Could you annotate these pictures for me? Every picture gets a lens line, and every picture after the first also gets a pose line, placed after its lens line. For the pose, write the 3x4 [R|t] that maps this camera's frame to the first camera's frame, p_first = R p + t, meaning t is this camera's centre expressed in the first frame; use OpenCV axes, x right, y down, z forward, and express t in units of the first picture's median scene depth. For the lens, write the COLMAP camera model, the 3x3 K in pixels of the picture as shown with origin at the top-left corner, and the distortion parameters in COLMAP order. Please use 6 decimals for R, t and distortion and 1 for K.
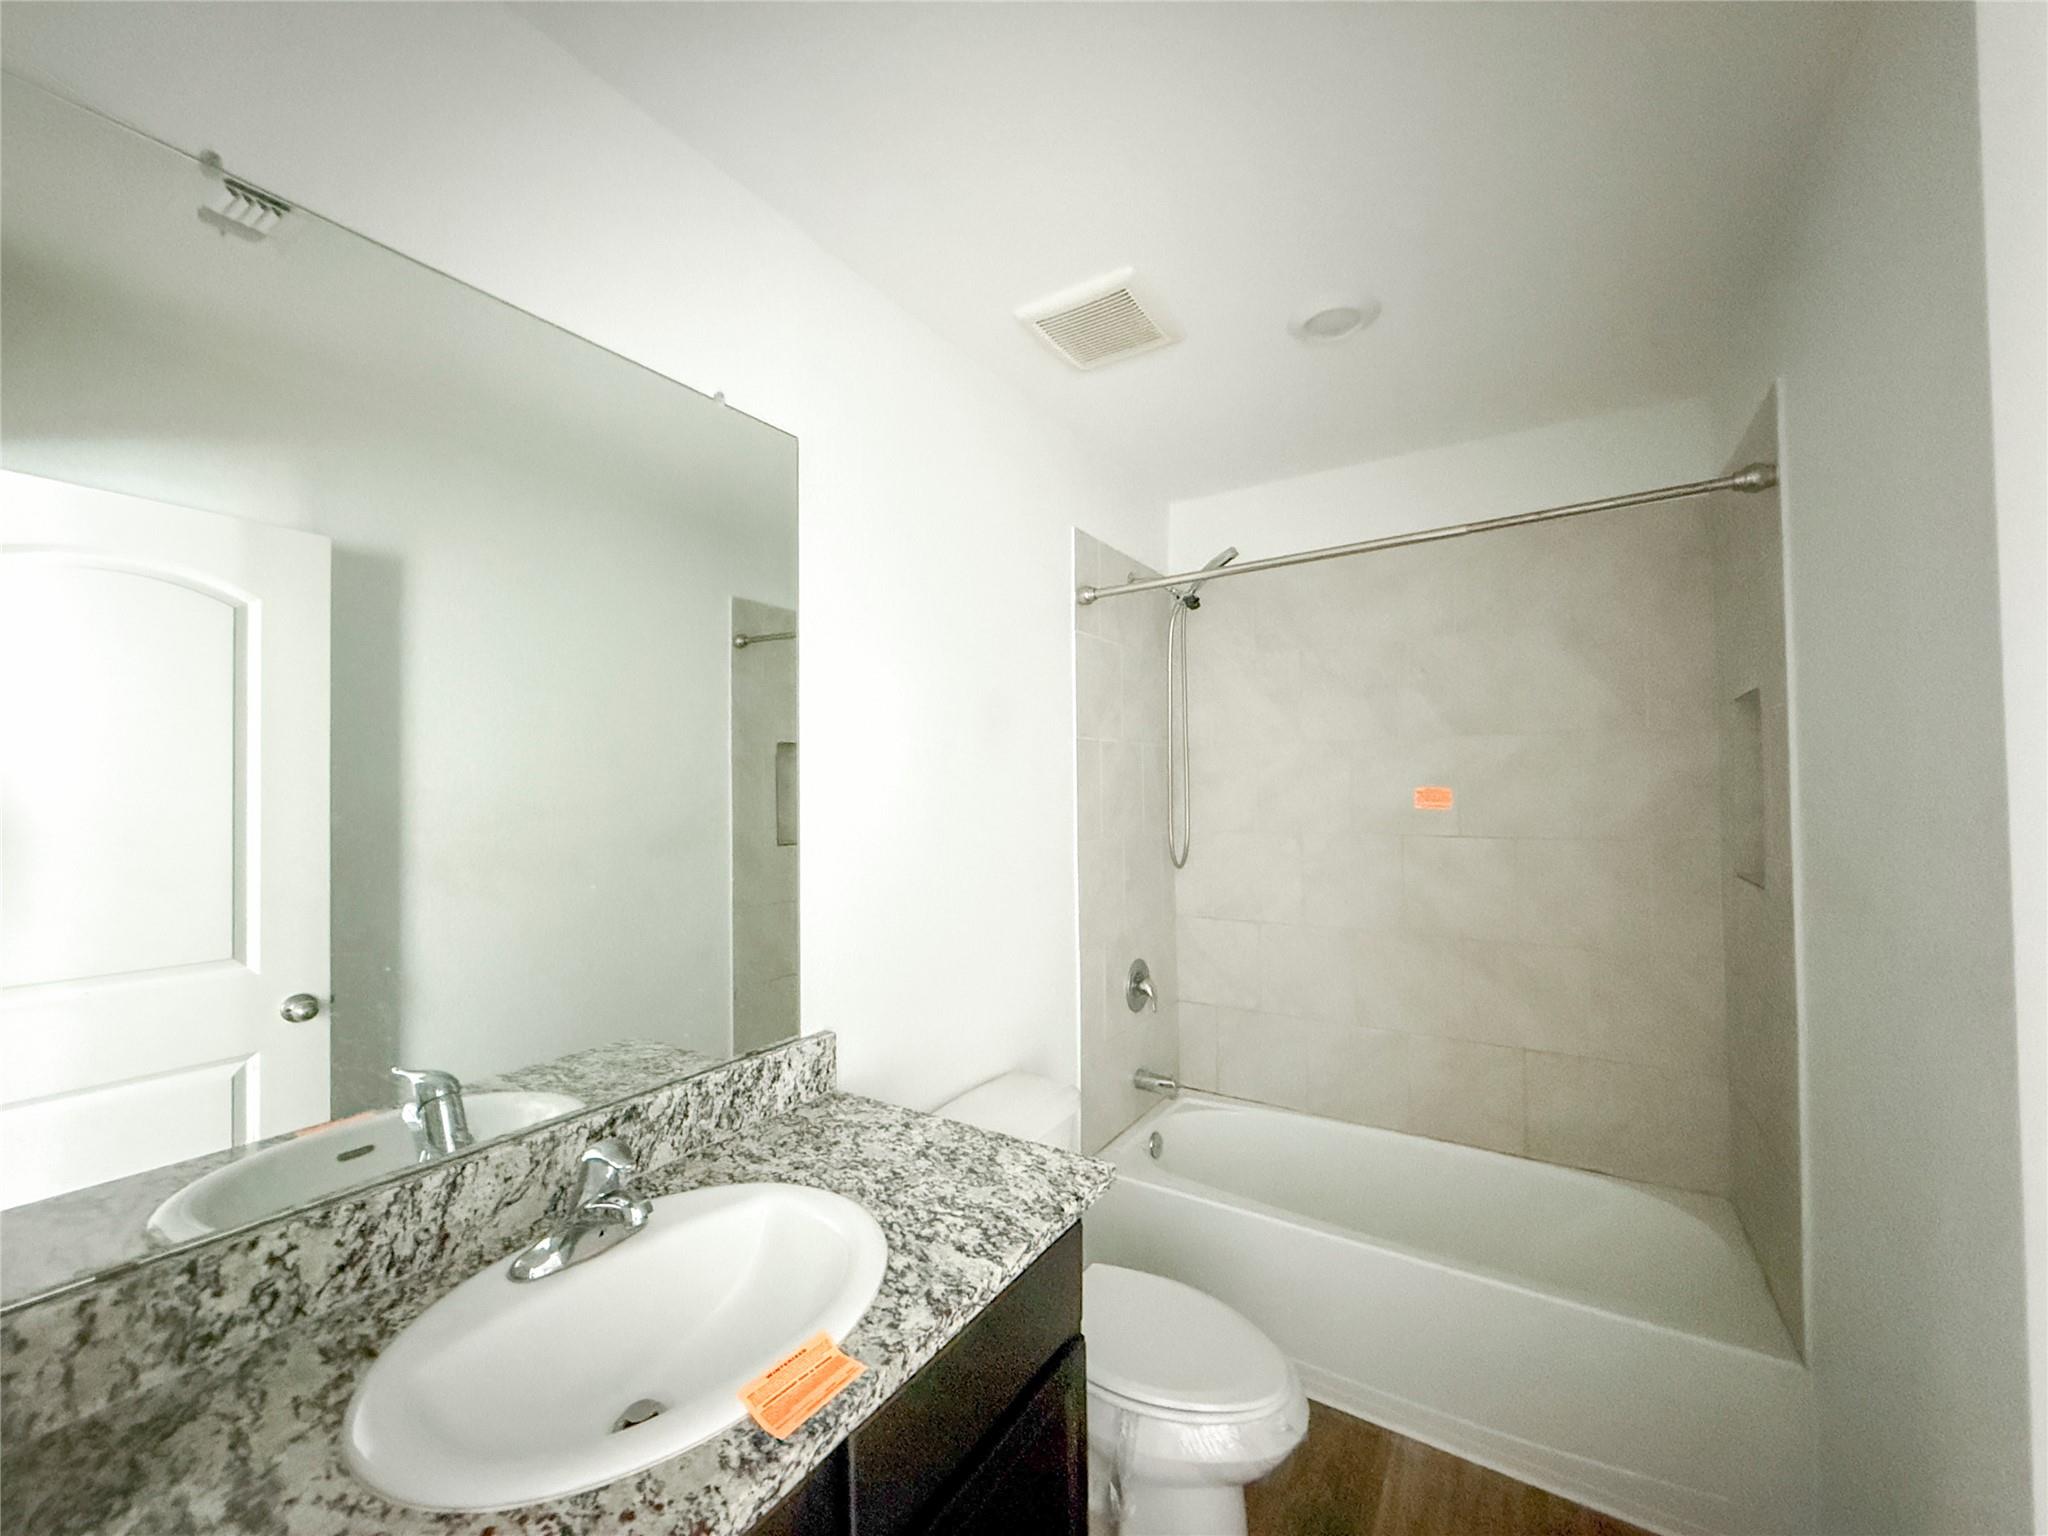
lens RADIAL K [[816.6, 0, 1024.8], [0, 816.6, 771.9], [0, 0, 1]] dist [0.000567, 0.000079]
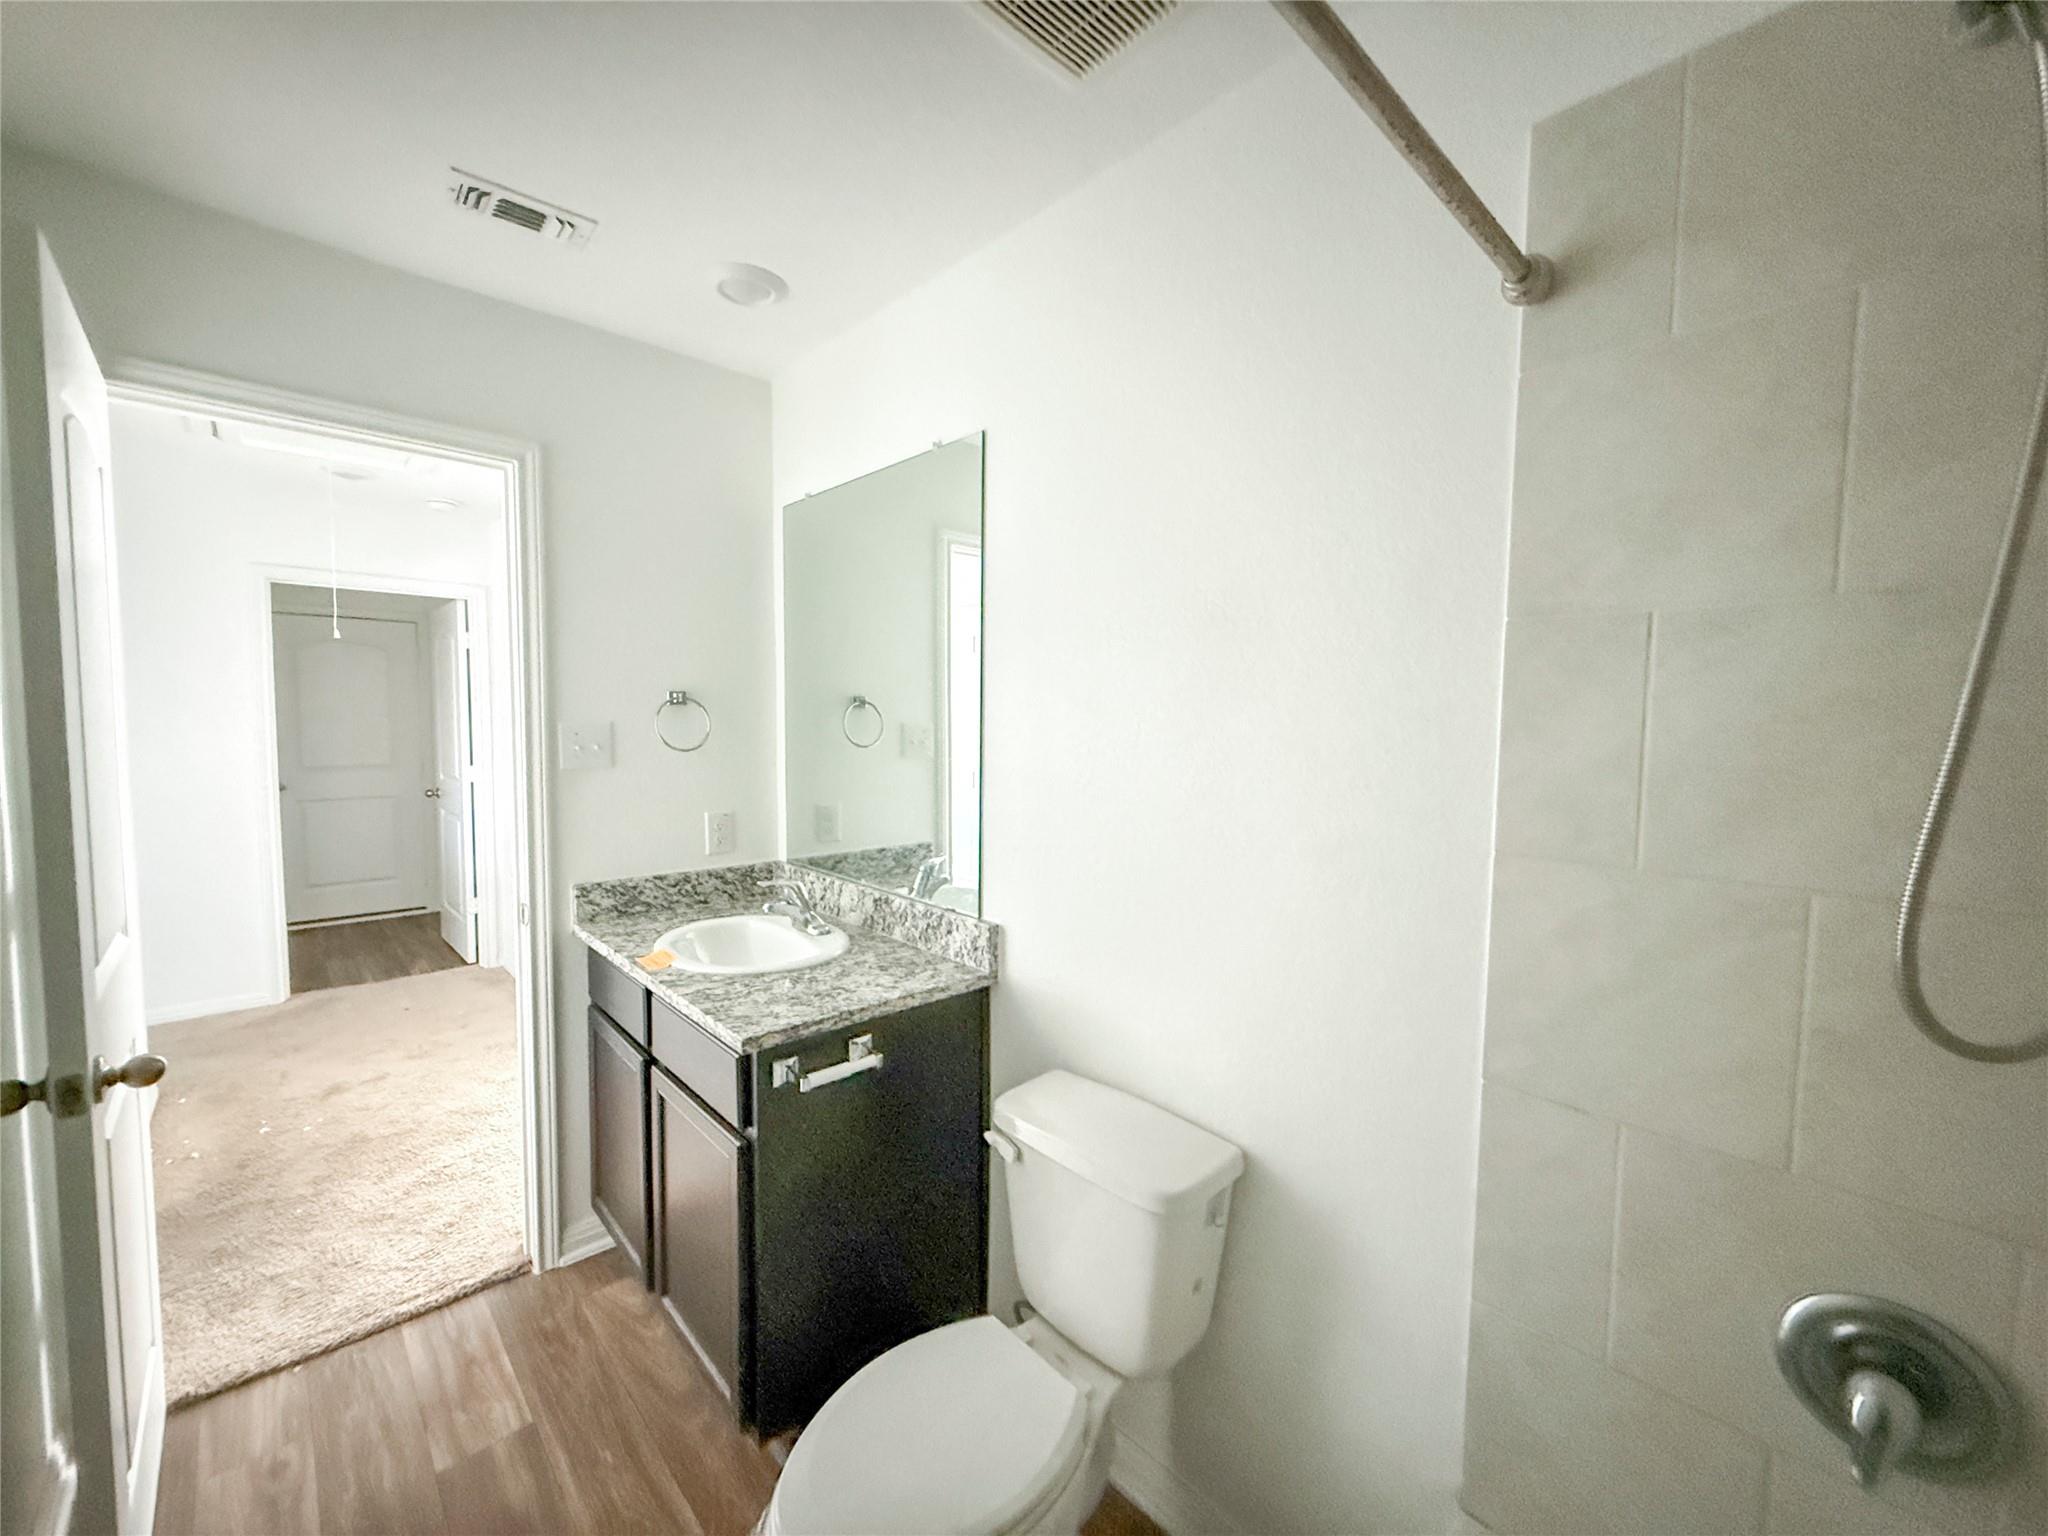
lens RADIAL K [[816.6, 0, 1024.4], [0, 816.6, 773.0], [0, 0, 1]] dist [0.000567, 0.000079]
pose [[-0.254555, 0.066358, -0.964779, 1.118309], [0.006107, 0.997733, 0.067014, 0.017770], [0.967039, 0.011167, -0.254383, 1.684820]]
